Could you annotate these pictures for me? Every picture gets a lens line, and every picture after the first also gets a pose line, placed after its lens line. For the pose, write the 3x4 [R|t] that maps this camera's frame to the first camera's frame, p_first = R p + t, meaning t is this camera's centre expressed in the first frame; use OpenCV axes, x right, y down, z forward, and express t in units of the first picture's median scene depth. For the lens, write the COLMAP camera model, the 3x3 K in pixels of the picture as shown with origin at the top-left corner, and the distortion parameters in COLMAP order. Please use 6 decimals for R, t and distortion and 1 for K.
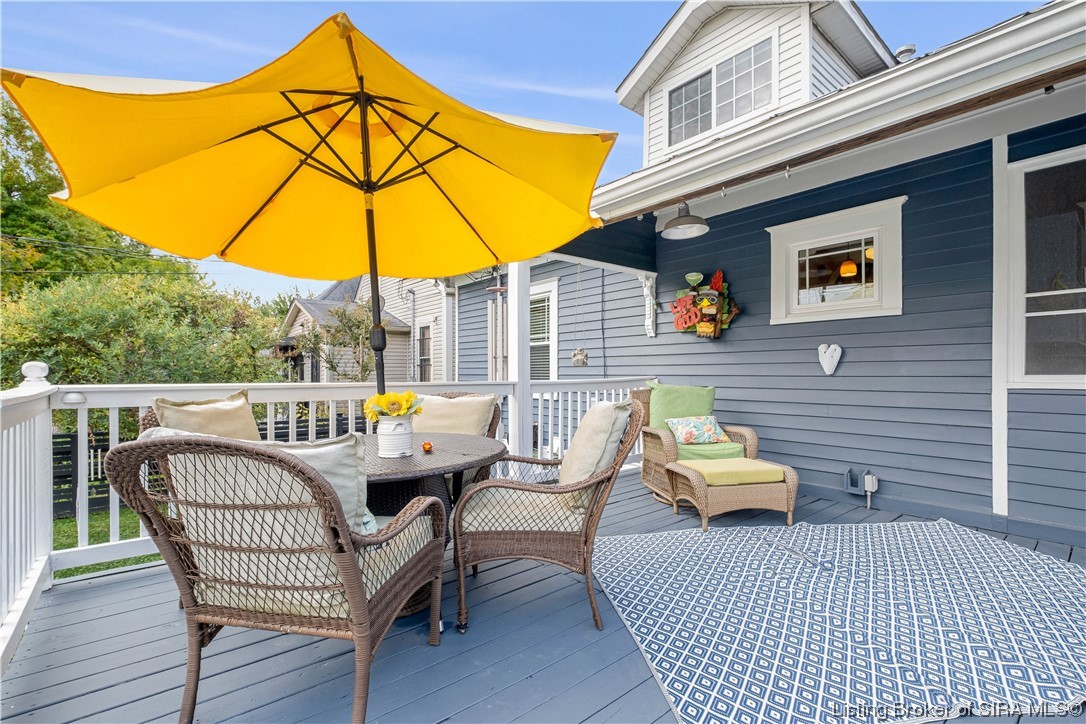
lens RADIAL K [[482.7, 0, 539.5], [0, 482.7, 370.0], [0, 0, 1]] dist [0.013527, -0.006647]
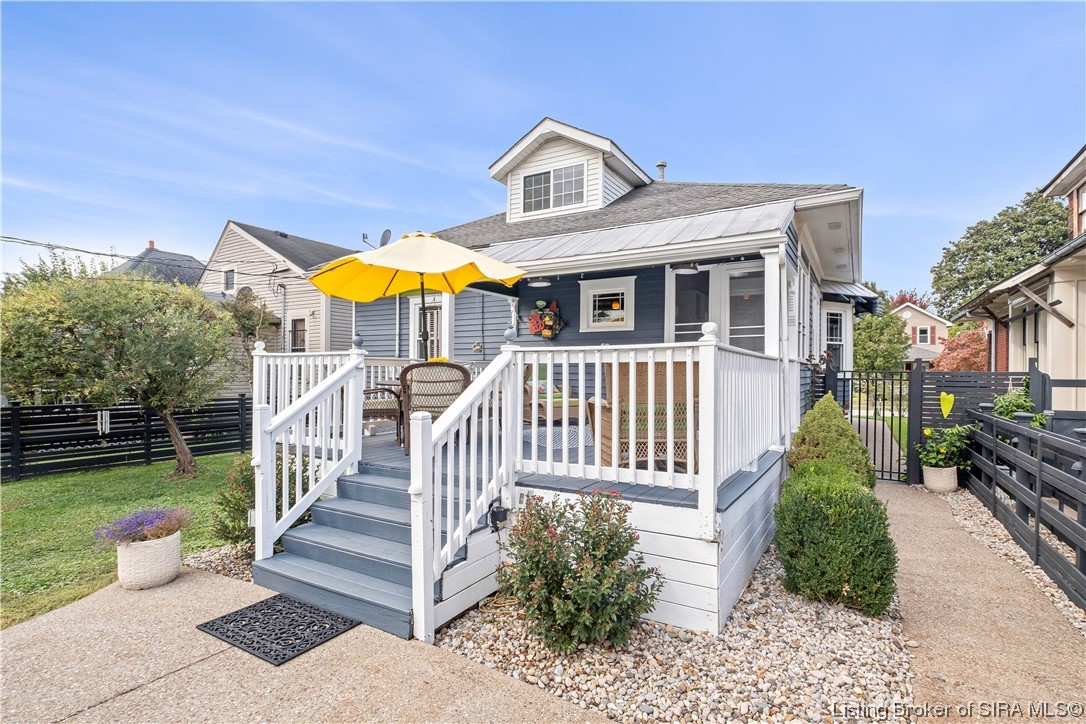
lens RADIAL K [[530.8, 0, 543.5], [0, 530.8, 370.4], [0, 0, 1]] dist [0.003032, -0.001103]
pose [[0.940480, 0.009518, 0.339715, -0.290627], [-0.010213, 0.999948, 0.000257, 0.045350], [-0.339695, -0.003711, 0.940528, -0.731736]]
